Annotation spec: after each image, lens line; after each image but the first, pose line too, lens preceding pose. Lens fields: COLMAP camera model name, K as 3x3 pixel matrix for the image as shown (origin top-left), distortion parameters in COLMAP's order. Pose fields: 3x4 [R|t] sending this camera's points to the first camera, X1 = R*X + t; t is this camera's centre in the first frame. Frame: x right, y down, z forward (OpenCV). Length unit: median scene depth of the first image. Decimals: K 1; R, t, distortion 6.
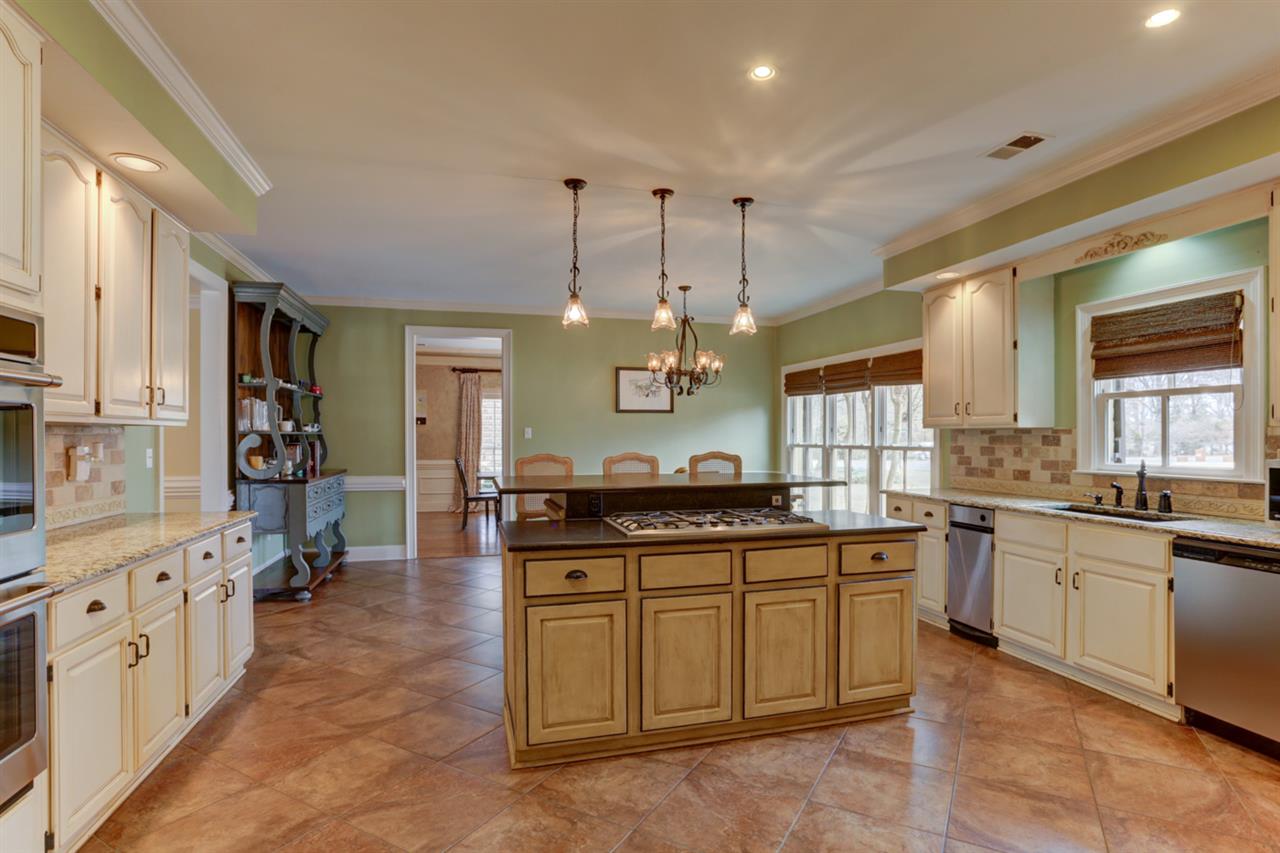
lens RADIAL K [[662.8, 0, 649.6], [0, 662.8, 437.5], [0, 0, 1]] dist [-0.001057, -0.000035]
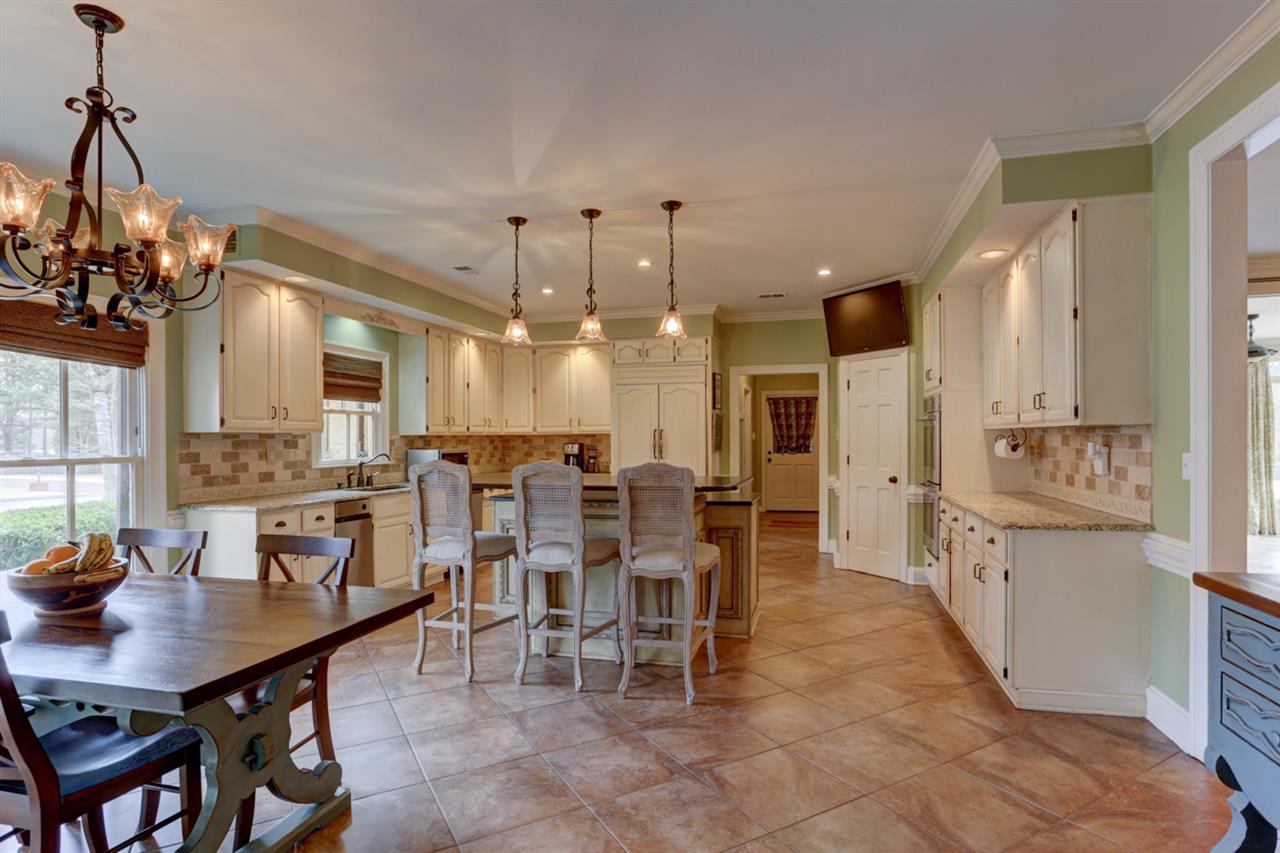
lens RADIAL K [[662.8, 0, 649.6], [0, 662.8, 437.5], [0, 0, 1]] dist [-0.001057, -0.000035]
pose [[-0.865975, 0.005134, 0.500061, -0.535126], [0.006974, 0.999974, 0.001810, -0.004922], [-0.500039, 0.005055, -0.865988, 1.689727]]
